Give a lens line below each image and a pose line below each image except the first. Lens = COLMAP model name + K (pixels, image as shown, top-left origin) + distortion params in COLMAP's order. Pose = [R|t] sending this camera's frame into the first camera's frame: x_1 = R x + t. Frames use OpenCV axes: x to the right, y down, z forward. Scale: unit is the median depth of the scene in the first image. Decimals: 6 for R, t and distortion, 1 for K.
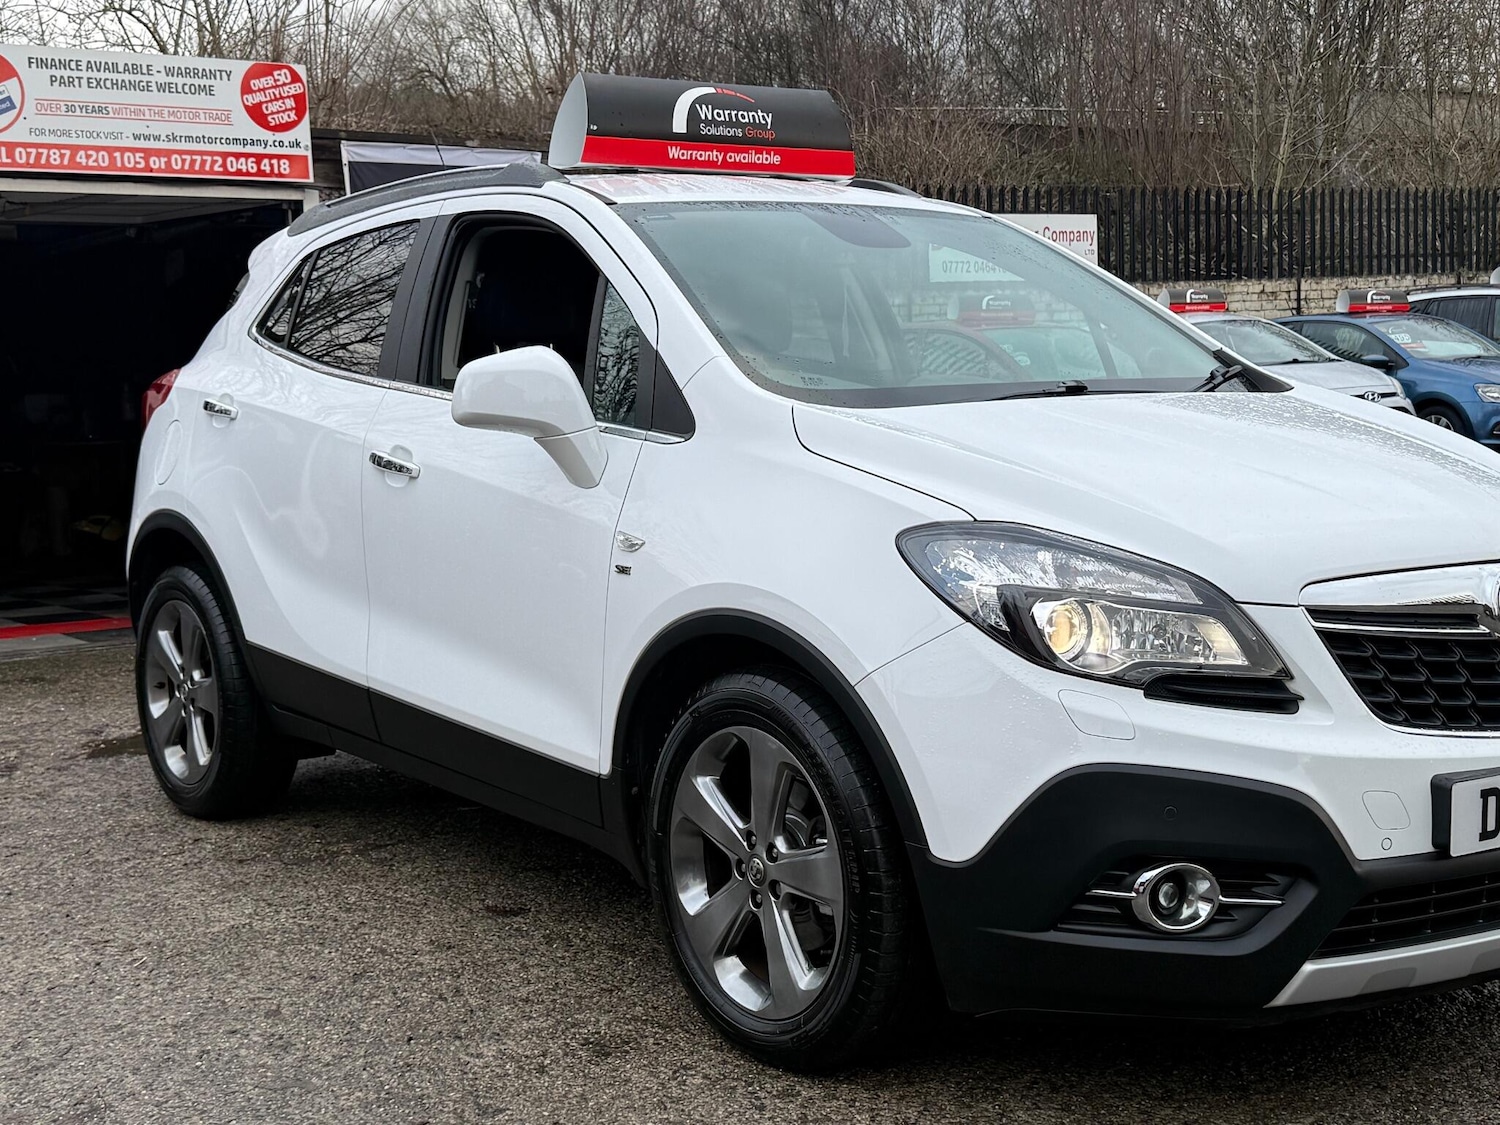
lens RADIAL K [[2018.4, 0, 748.3], [0, 2018.4, 555.4], [0, 0, 1]] dist [0.214694, -0.482683]
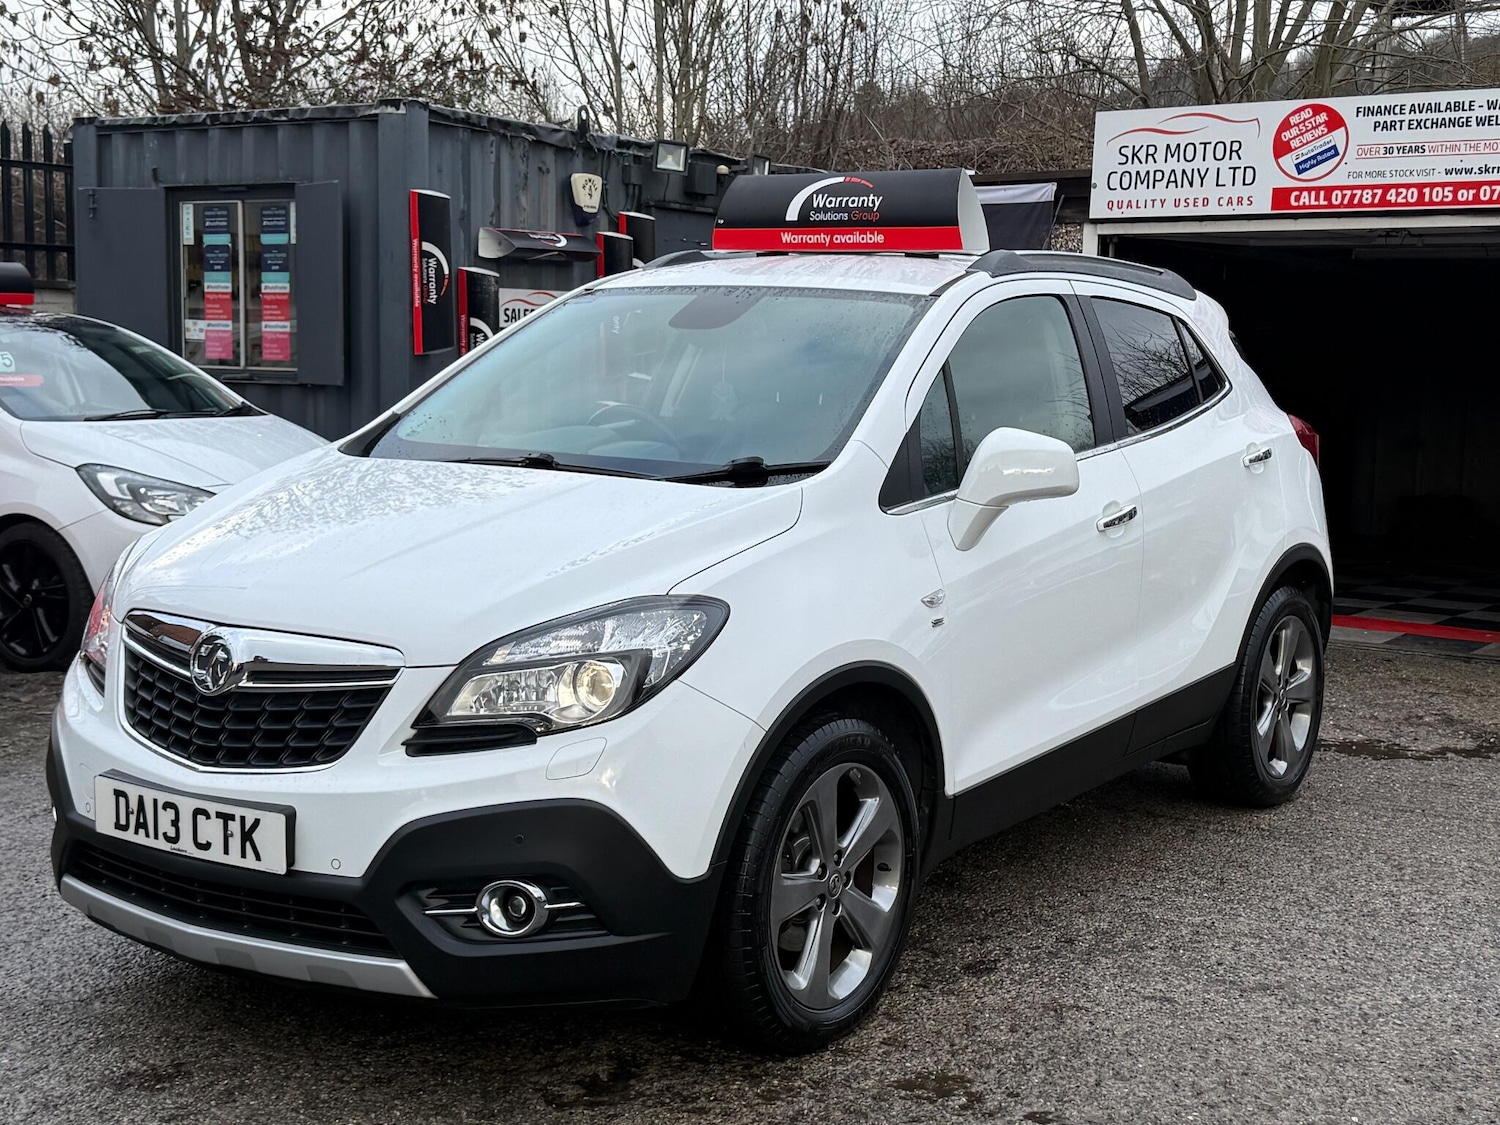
lens RADIAL K [[2018.4, 0, 748.3], [0, 2018.4, 555.4], [0, 0, 1]] dist [0.214694, -0.482683]
pose [[0.320196, 0.137158, -0.937370, 1.071548], [-0.123993, 0.987020, 0.102068, -0.133885], [0.939202, 0.083545, 0.333047, 0.605551]]
